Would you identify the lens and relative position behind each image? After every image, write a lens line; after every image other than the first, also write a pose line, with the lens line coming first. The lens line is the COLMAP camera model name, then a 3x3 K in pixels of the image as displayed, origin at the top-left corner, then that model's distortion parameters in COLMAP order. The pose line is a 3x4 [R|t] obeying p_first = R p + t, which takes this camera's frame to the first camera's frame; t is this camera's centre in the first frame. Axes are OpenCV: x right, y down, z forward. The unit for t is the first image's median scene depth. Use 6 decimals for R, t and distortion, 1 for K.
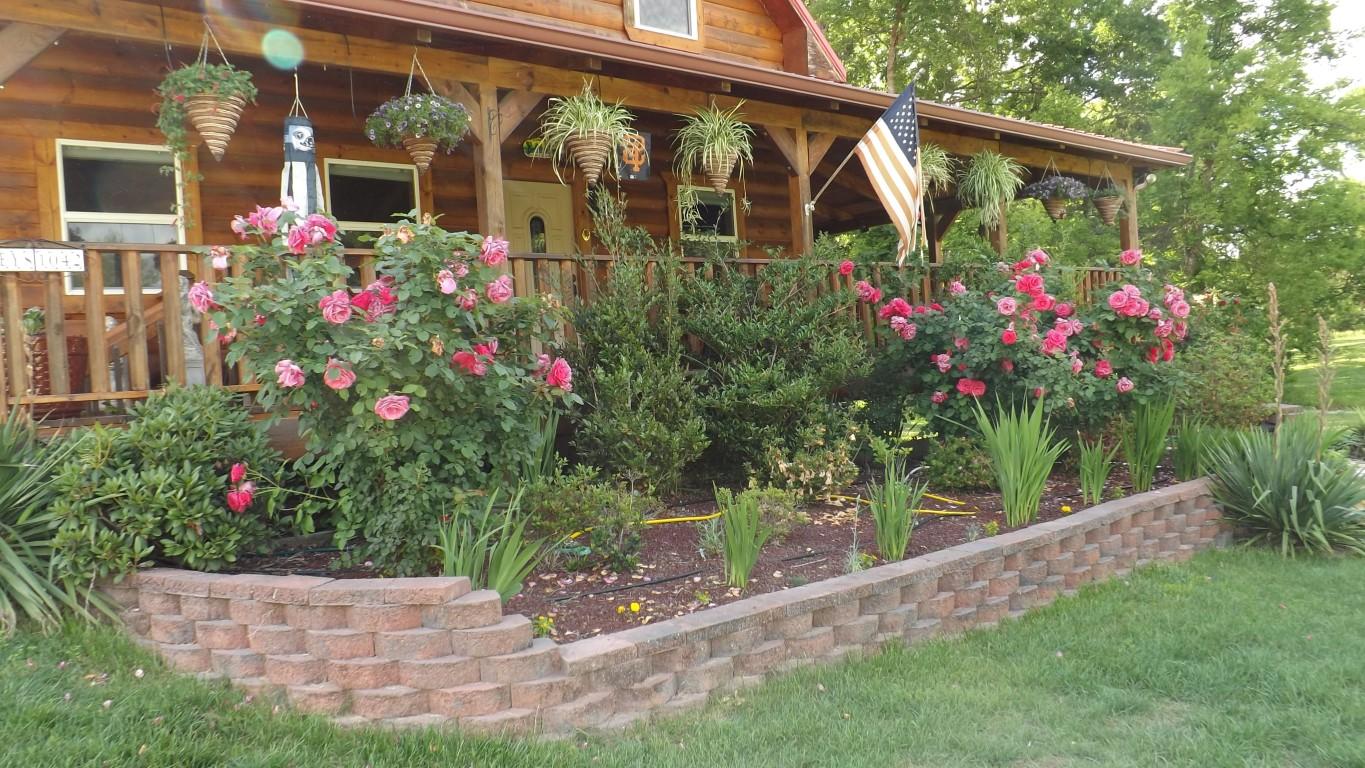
lens RADIAL K [[1008.4, 0, 682.7], [0, 1008.4, 389.2], [0, 0, 1]] dist [-0.053309, 0.003747]
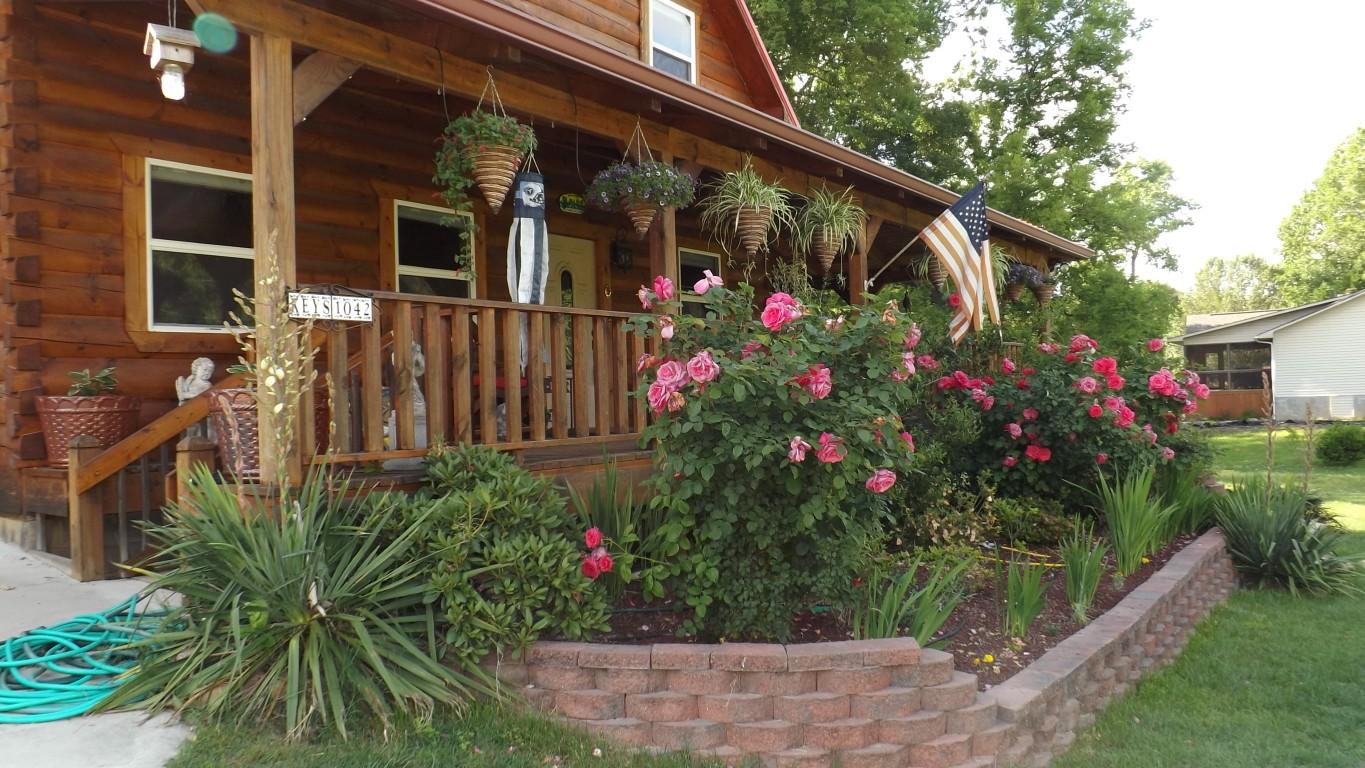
lens RADIAL K [[1008.4, 0, 683.3], [0, 1008.4, 375.8], [0, 0, 1]] dist [-0.053309, 0.003747]
pose [[0.962665, 0.036923, 0.268166, -0.492657], [-0.021495, 0.997952, -0.060240, -0.014928], [-0.269841, 0.052227, 0.961487, 0.011755]]
